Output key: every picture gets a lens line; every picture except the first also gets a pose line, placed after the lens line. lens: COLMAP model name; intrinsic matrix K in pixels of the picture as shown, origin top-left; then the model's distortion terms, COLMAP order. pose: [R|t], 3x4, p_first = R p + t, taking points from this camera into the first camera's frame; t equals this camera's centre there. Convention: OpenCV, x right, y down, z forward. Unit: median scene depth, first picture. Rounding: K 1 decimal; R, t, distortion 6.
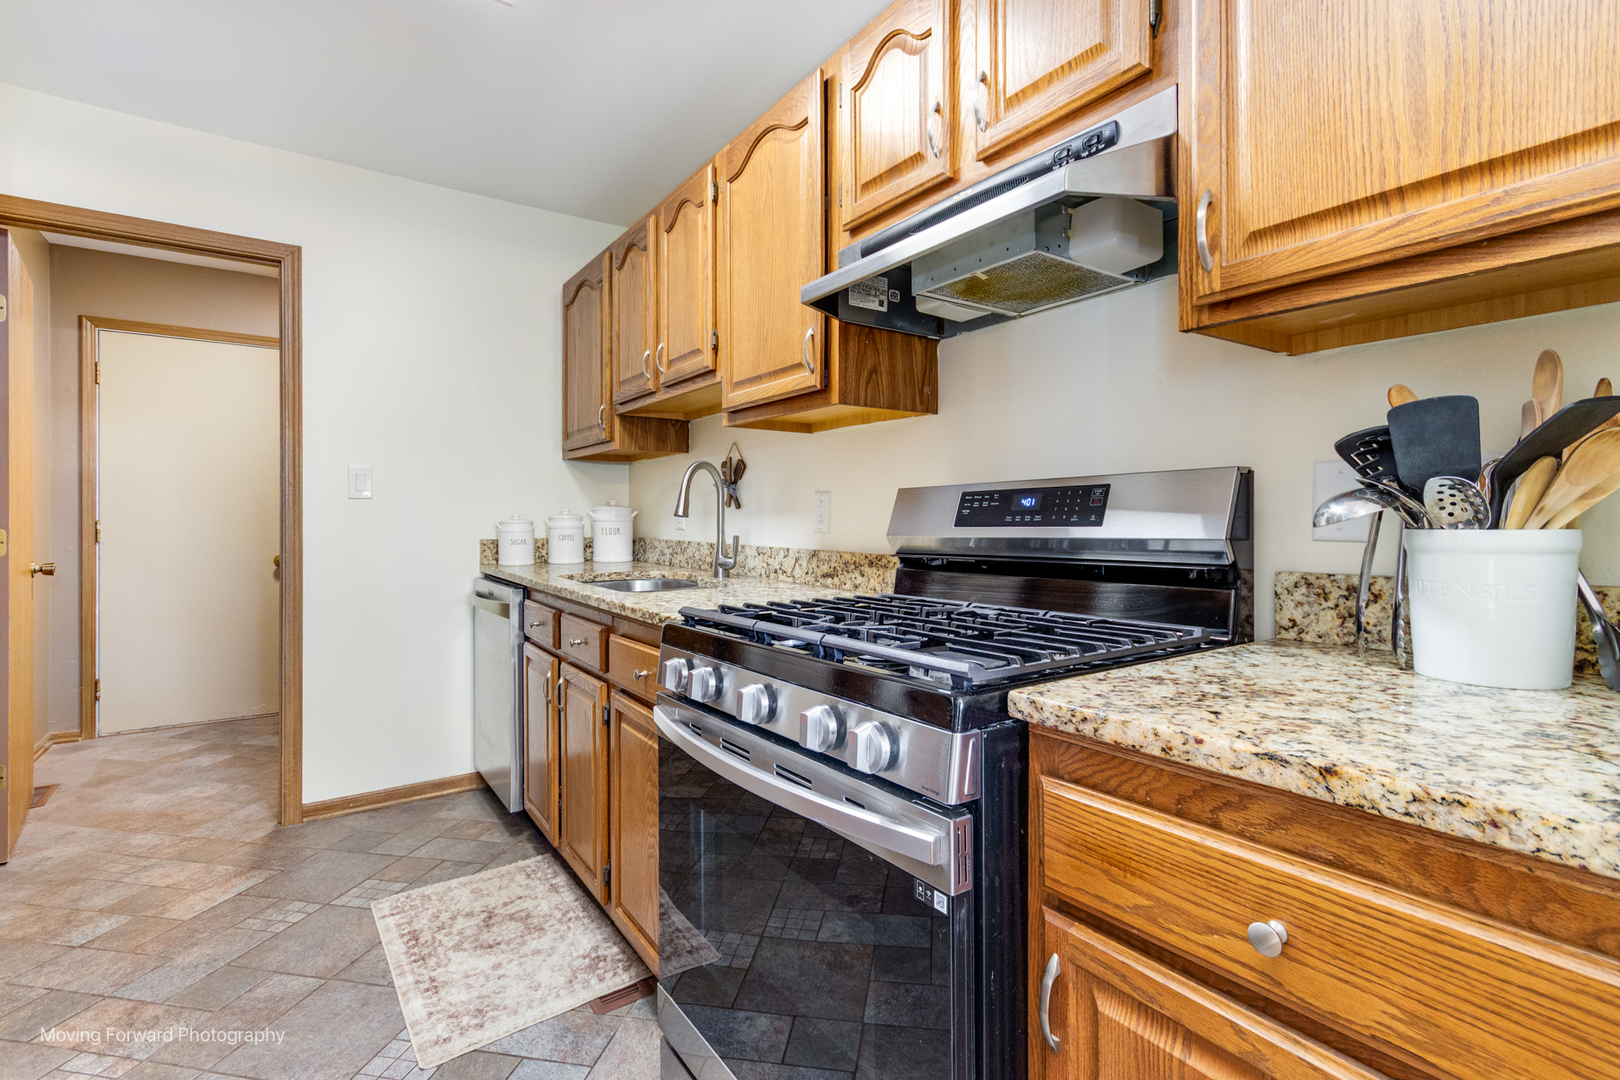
lens RADIAL K [[756.3, 0, 813.9], [0, 756.3, 529.7], [0, 0, 1]] dist [-0.002005, -0.000139]
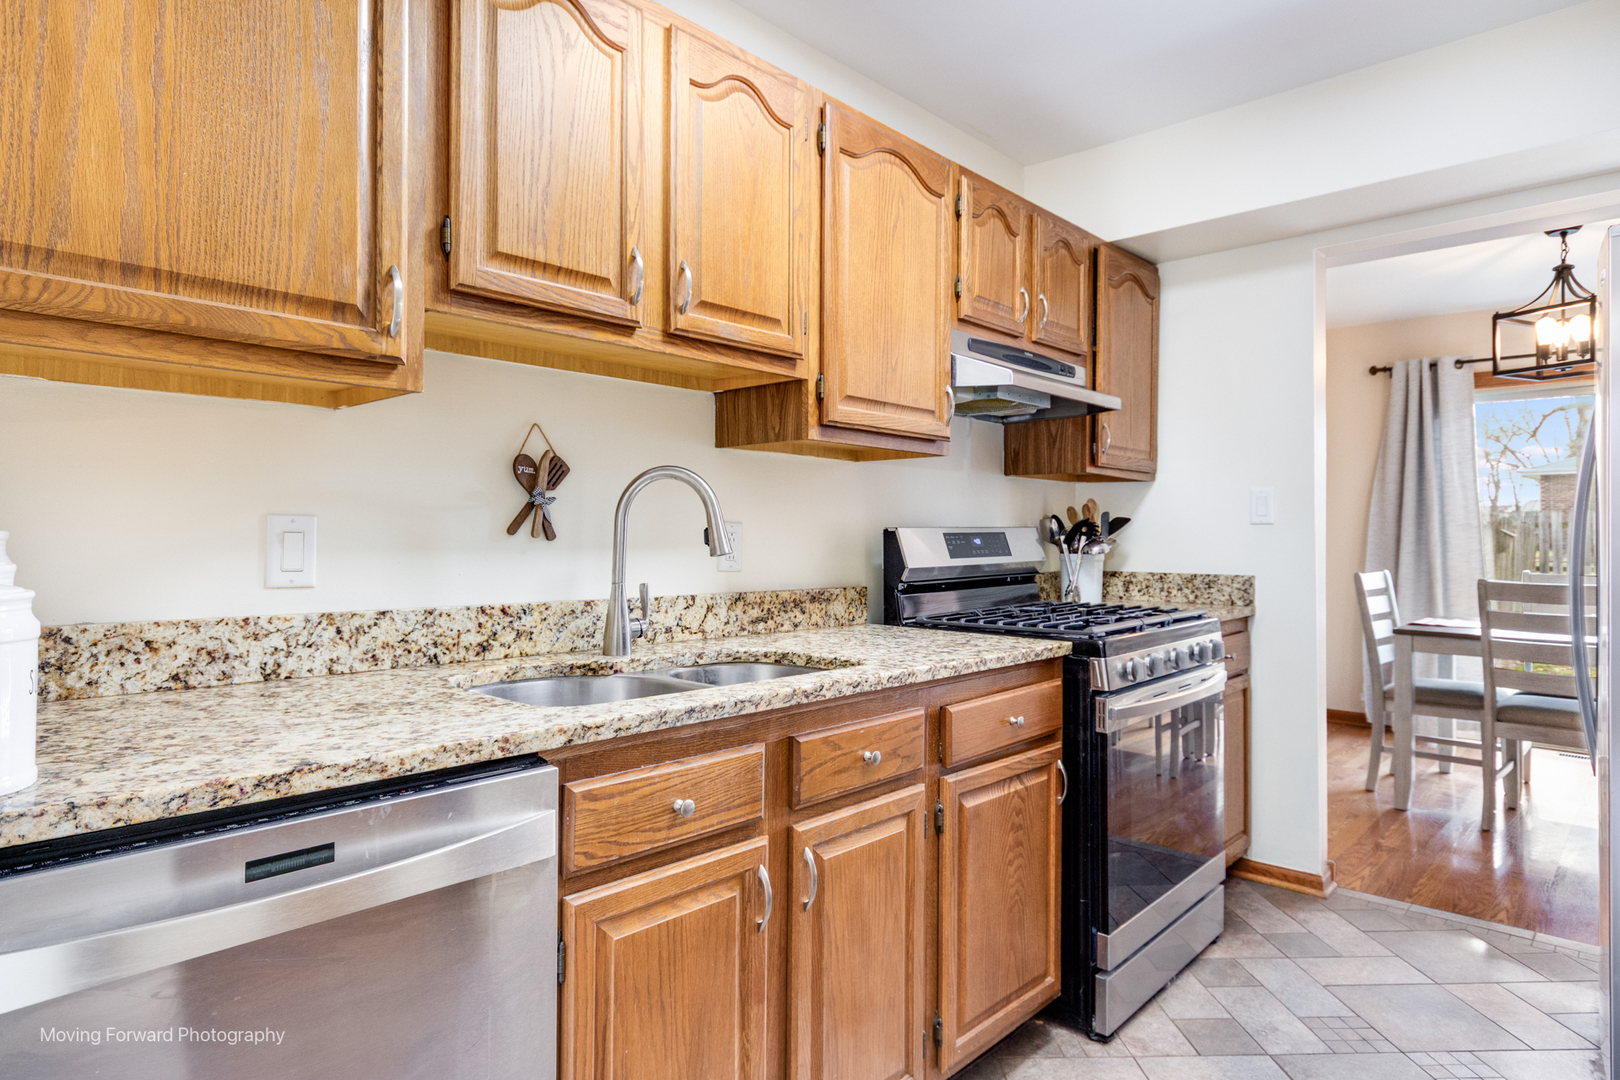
lens RADIAL K [[924.8, 0, 812.8], [0, 924.8, 532.5], [0, 0, 1]] dist [0.000443, 0.000019]
pose [[-0.207091, -0.010572, 0.978265, -1.011075], [-0.001320, 0.999944, 0.010527, -0.049742], [-0.978321, 0.000888, -0.207093, 1.151448]]
